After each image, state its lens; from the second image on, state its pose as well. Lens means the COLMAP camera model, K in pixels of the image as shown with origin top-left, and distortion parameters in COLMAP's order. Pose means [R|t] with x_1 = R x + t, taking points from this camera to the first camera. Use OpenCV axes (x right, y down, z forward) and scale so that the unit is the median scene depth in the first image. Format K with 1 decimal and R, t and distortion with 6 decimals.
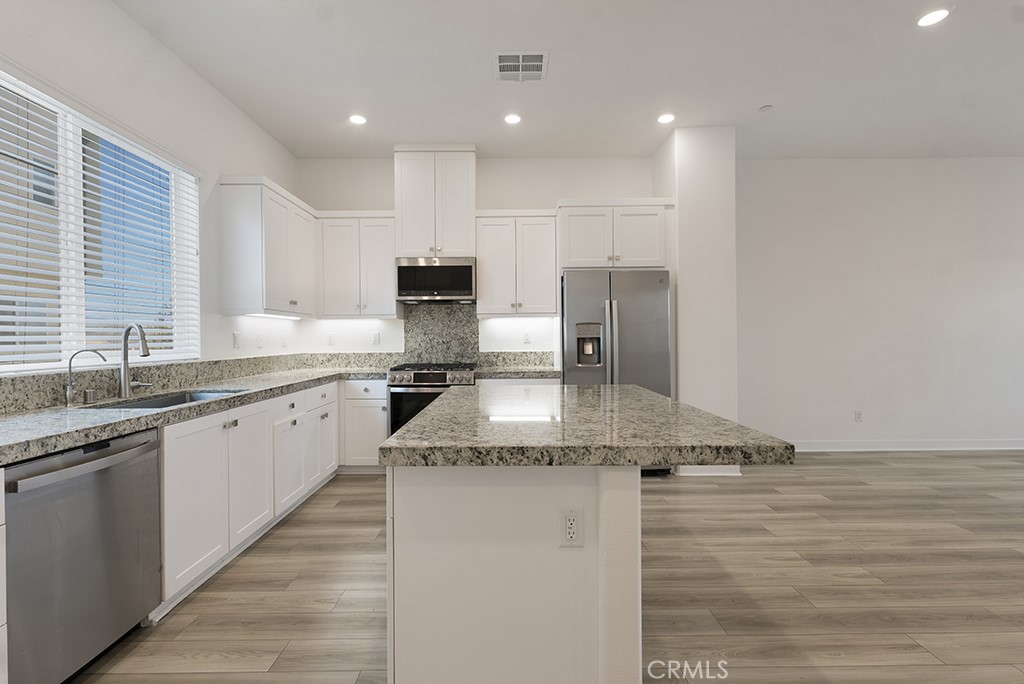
lens RADIAL K [[459.8, 0, 508.8], [0, 459.8, 341.3], [0, 0, 1]] dist [0.001138, -0.000107]
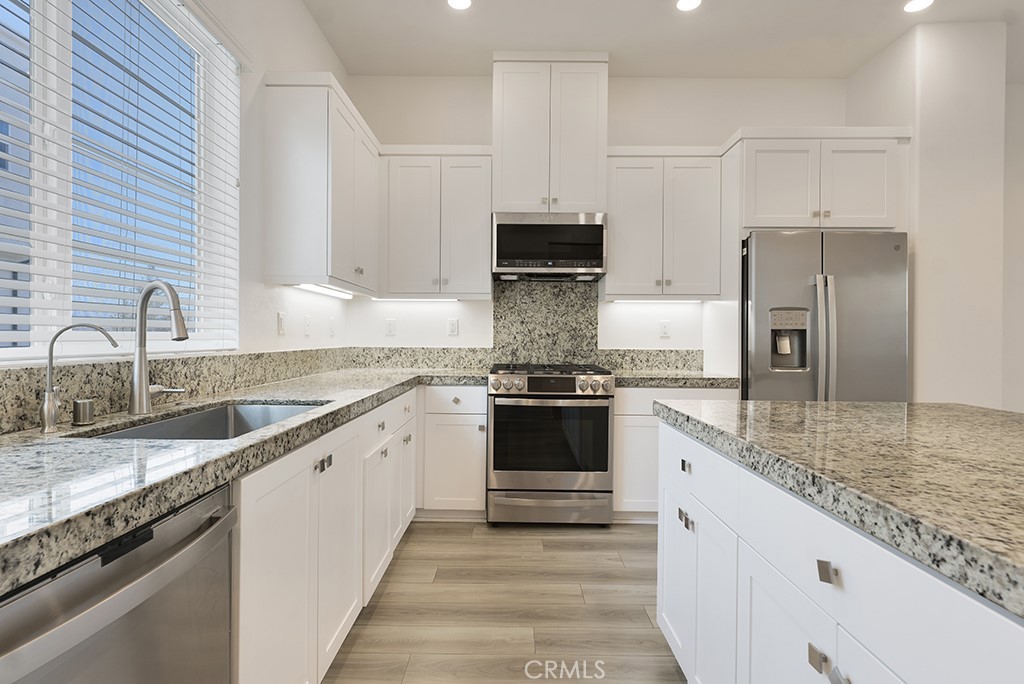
lens RADIAL K [[527.0, 0, 512.0], [0, 527.0, 342.0], [0, 0, 1]] dist [0.001677, 0.000019]
pose [[0.999790, 0.016187, -0.012556, -0.221719], [-0.016175, 0.999869, 0.001098, 0.015936], [0.012572, -0.000894, 0.999921, 0.213984]]
